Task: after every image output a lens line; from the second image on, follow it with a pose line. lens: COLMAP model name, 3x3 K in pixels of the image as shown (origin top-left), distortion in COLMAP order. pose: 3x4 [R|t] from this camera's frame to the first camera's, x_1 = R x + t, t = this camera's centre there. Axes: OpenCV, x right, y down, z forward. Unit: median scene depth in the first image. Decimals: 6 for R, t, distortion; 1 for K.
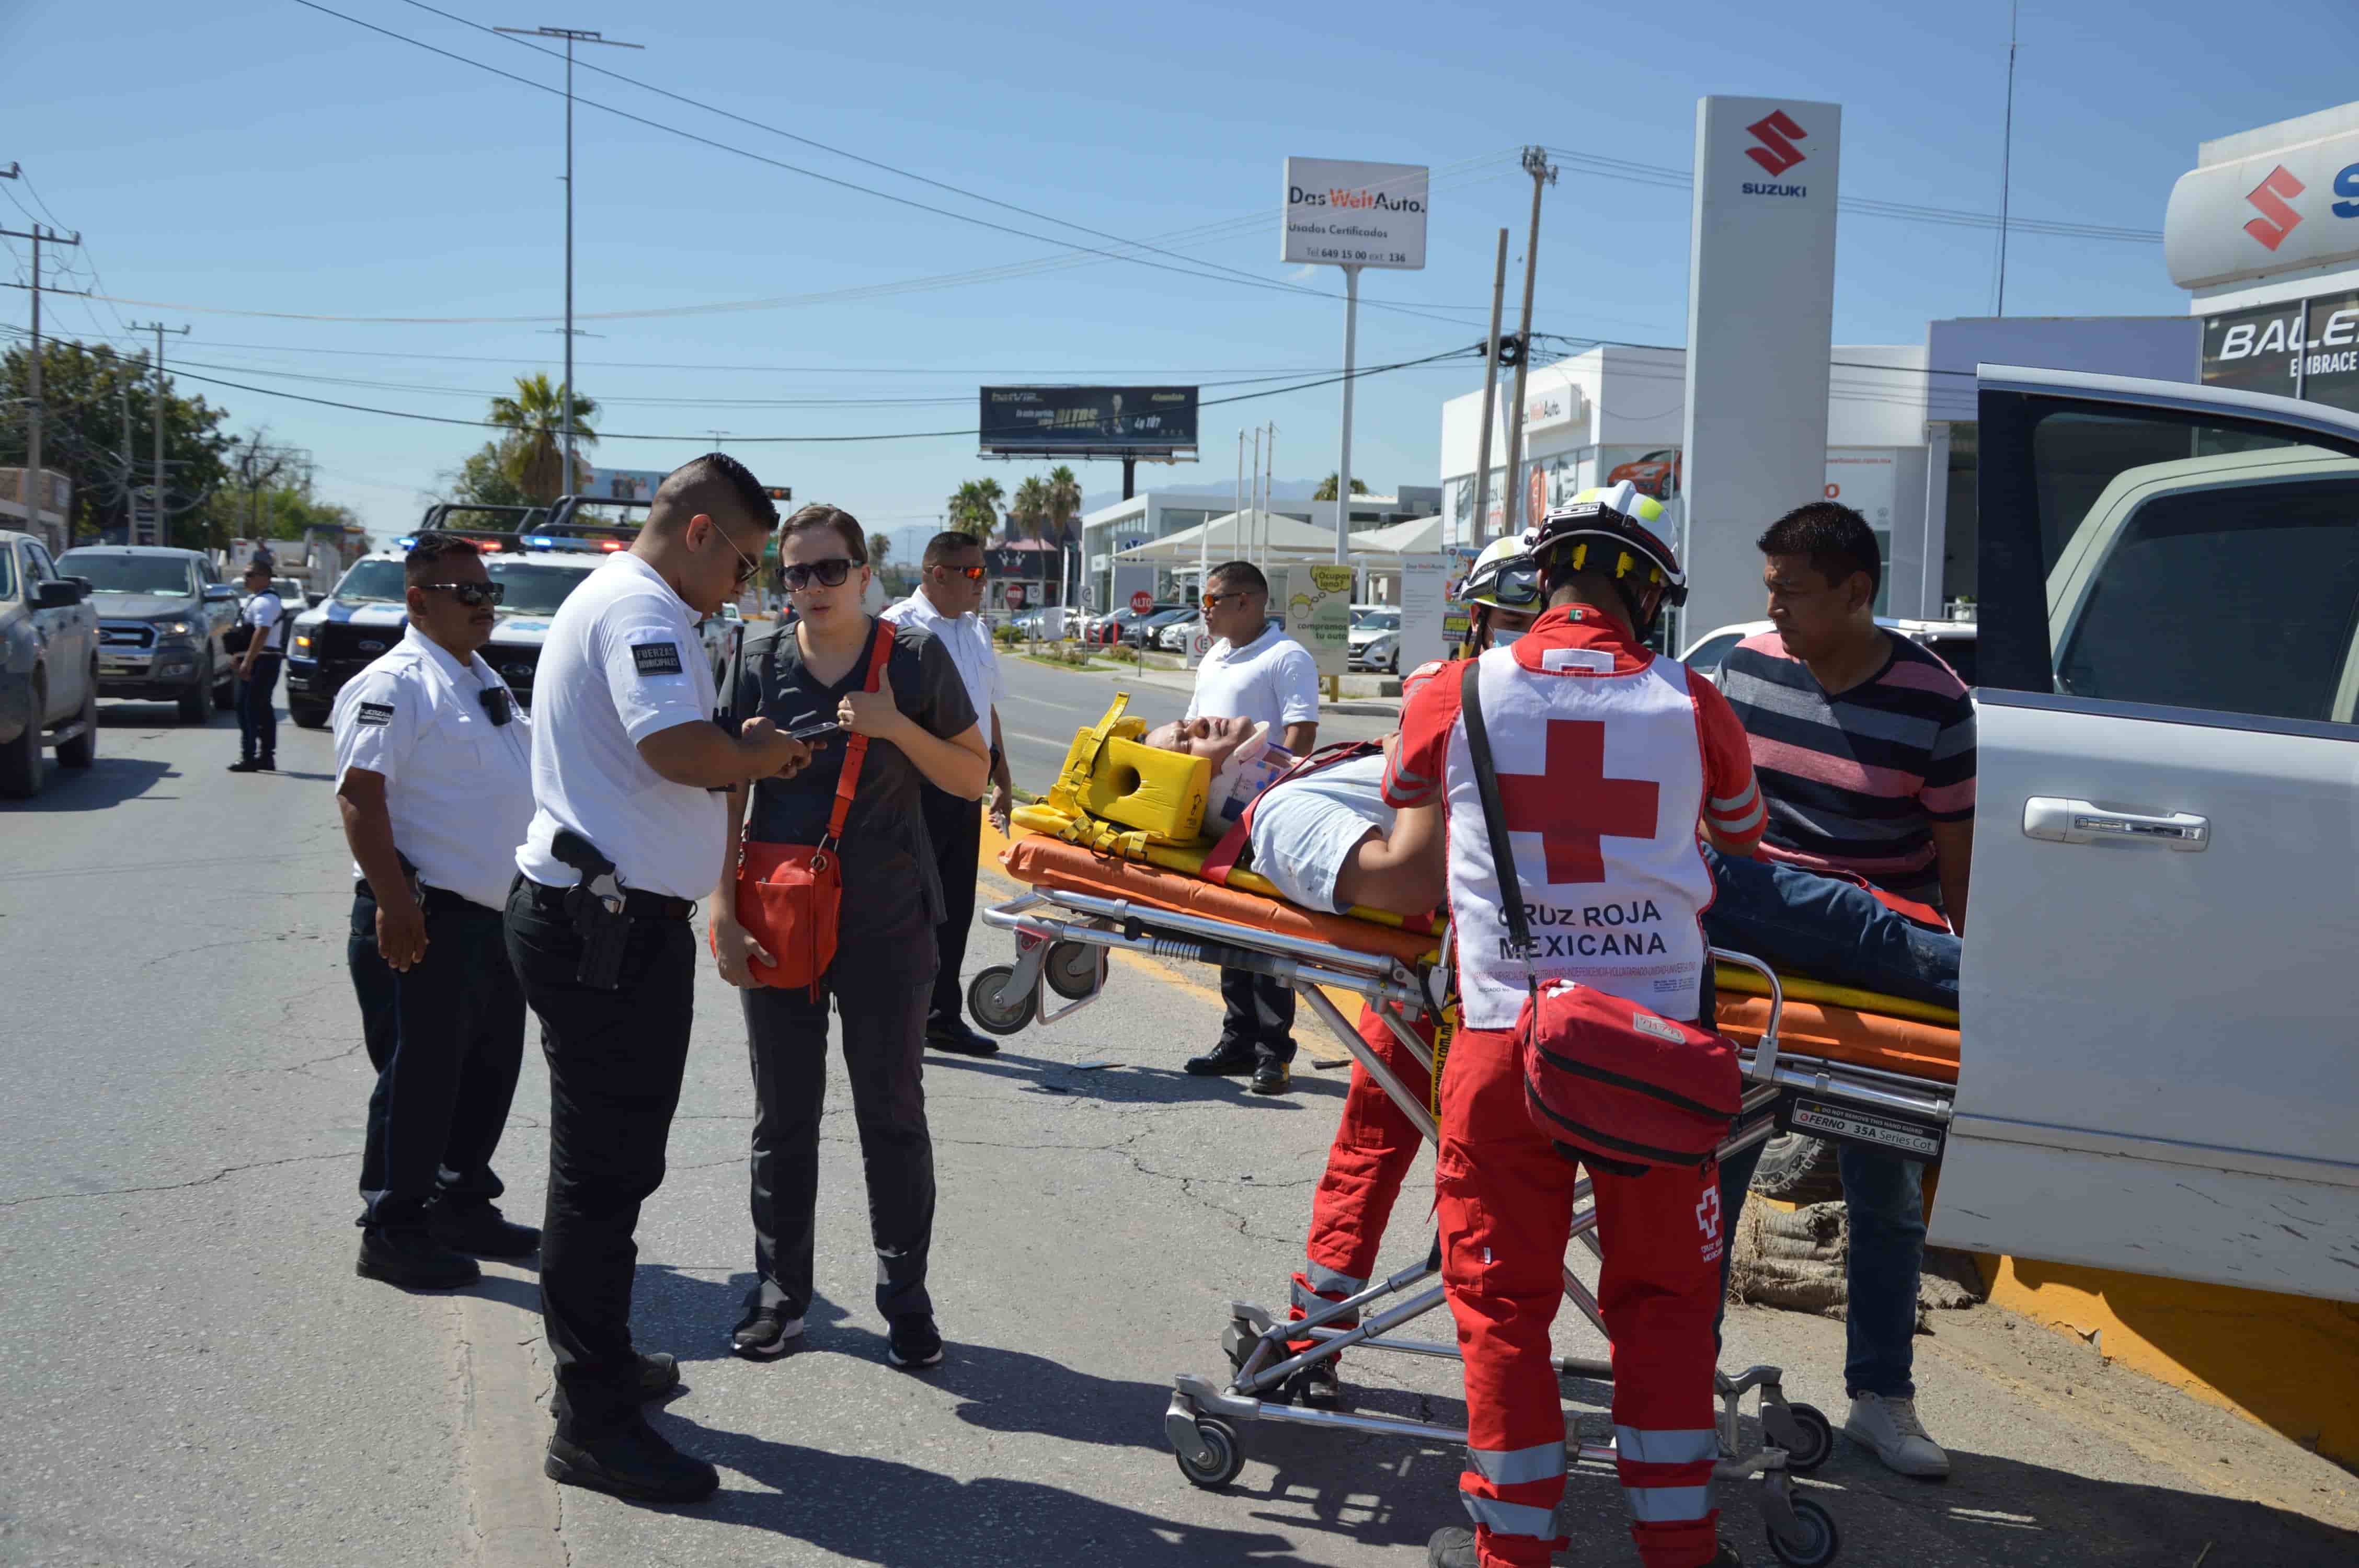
lens RADIAL K [[2573.6, 0, 1169.5], [0, 2573.6, 767.0], [0, 0, 1]] dist [0.002490, 0.000000]
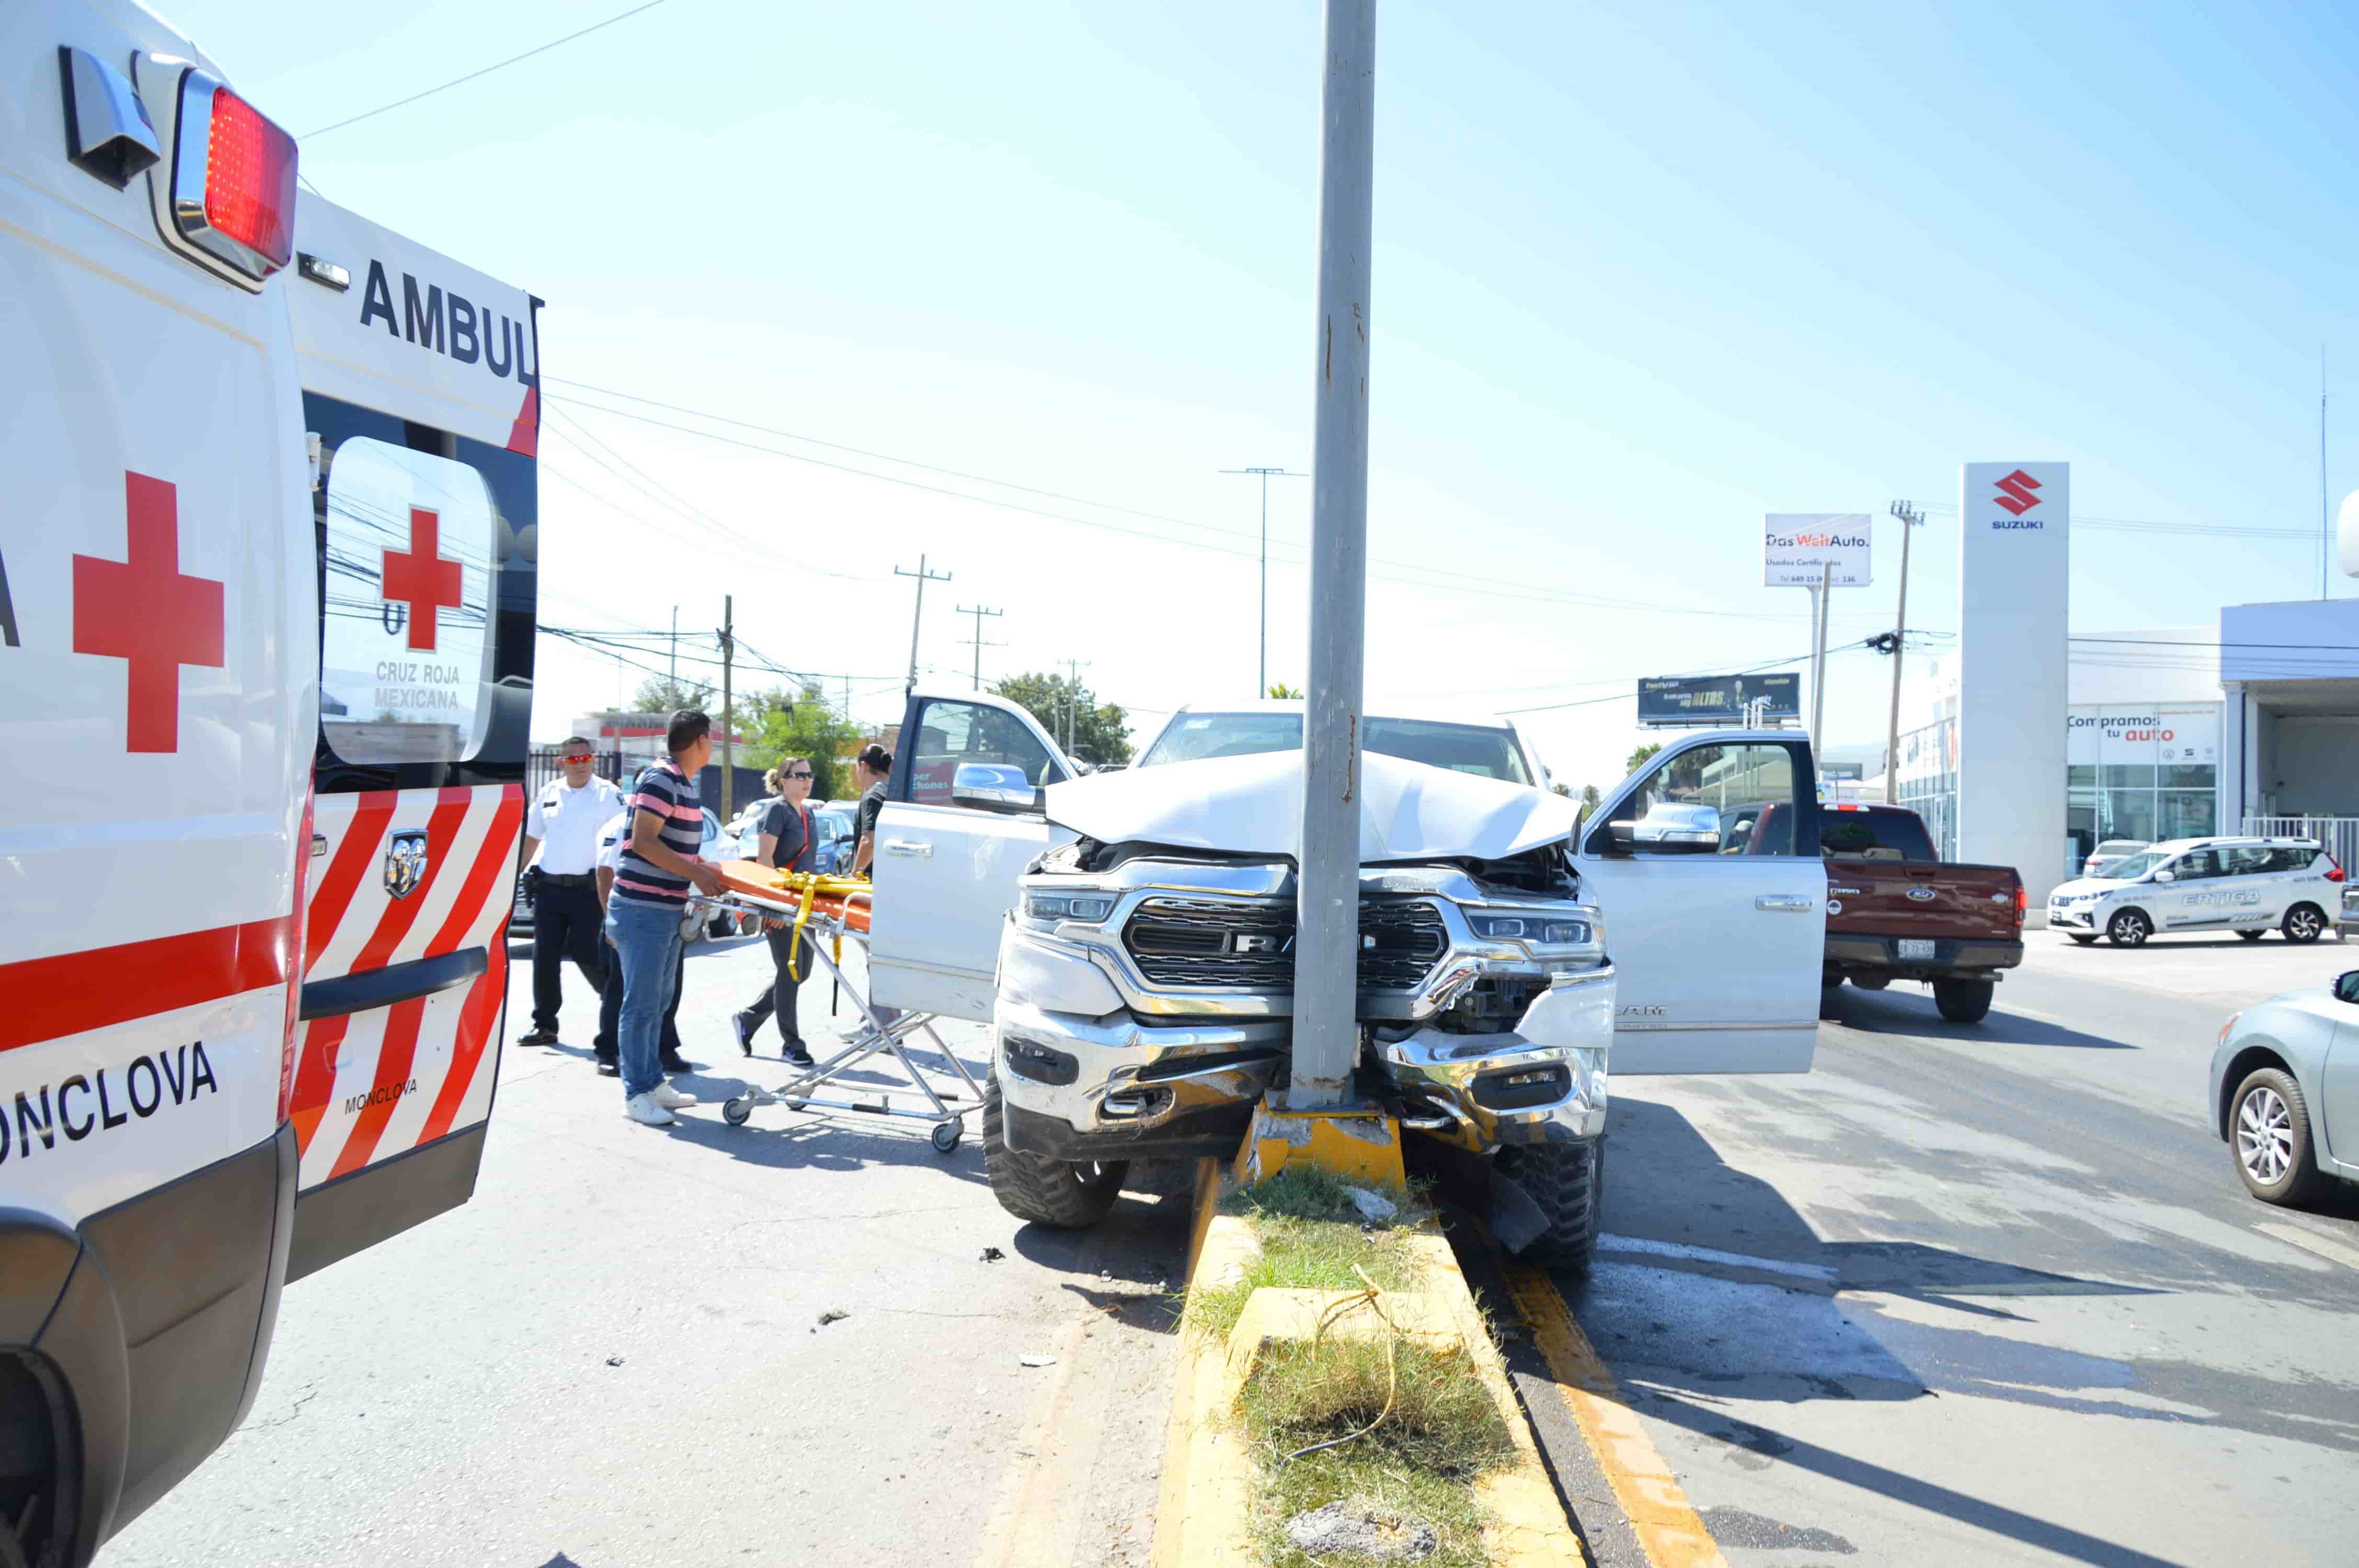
lens RADIAL K [[1832.3, 0, 1193.0], [0, 1832.3, 783.4], [0, 0, 1]] dist [-0.012319, 0.002849]
pose [[0.942576, -0.018931, -0.333455, 0.088075], [-0.012027, 0.995821, -0.090534, 0.008561], [0.333776, 0.089346, 0.938409, -0.051345]]
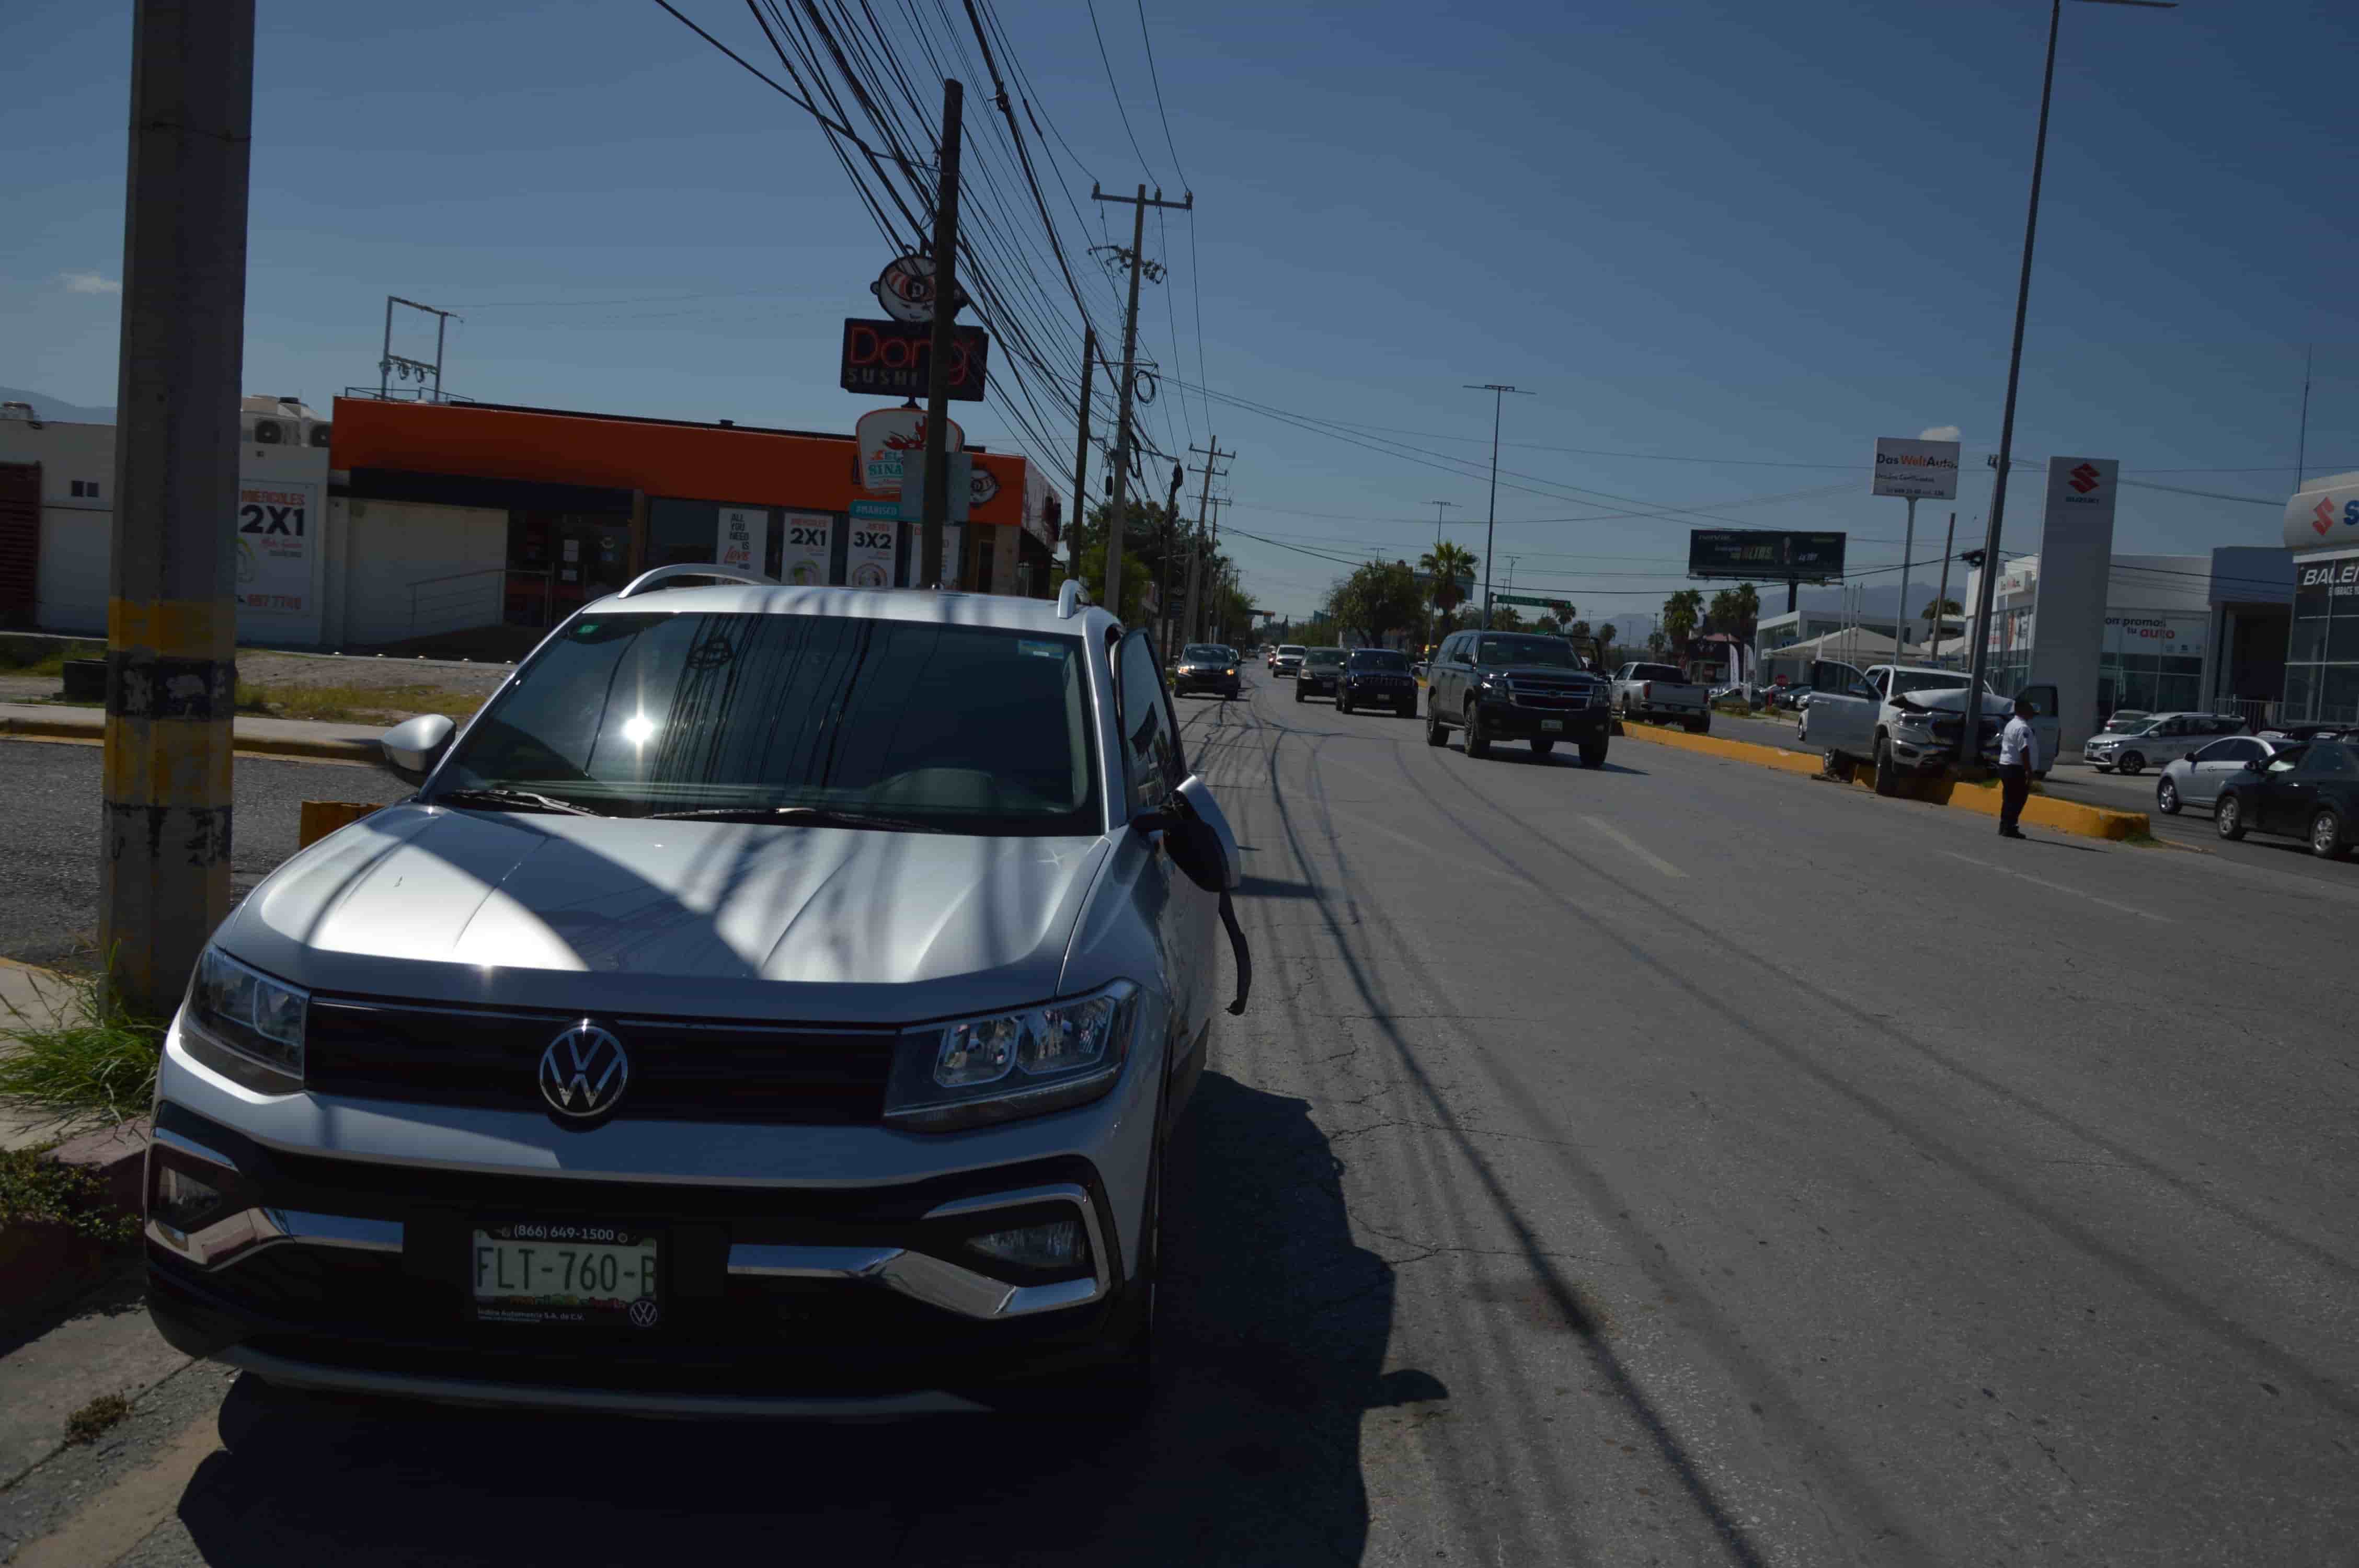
lens RADIAL K [[2018.4, 0, 1191.5], [0, 2018.4, 781.8], [0, 0, 1]] dist [-0.049207, 0.011218]
pose [[0.951728, 0.053295, -0.302282, 0.027648], [-0.055849, 0.998439, 0.000192, 0.032437], [0.301820, 0.016699, 0.953219, -0.508390]]
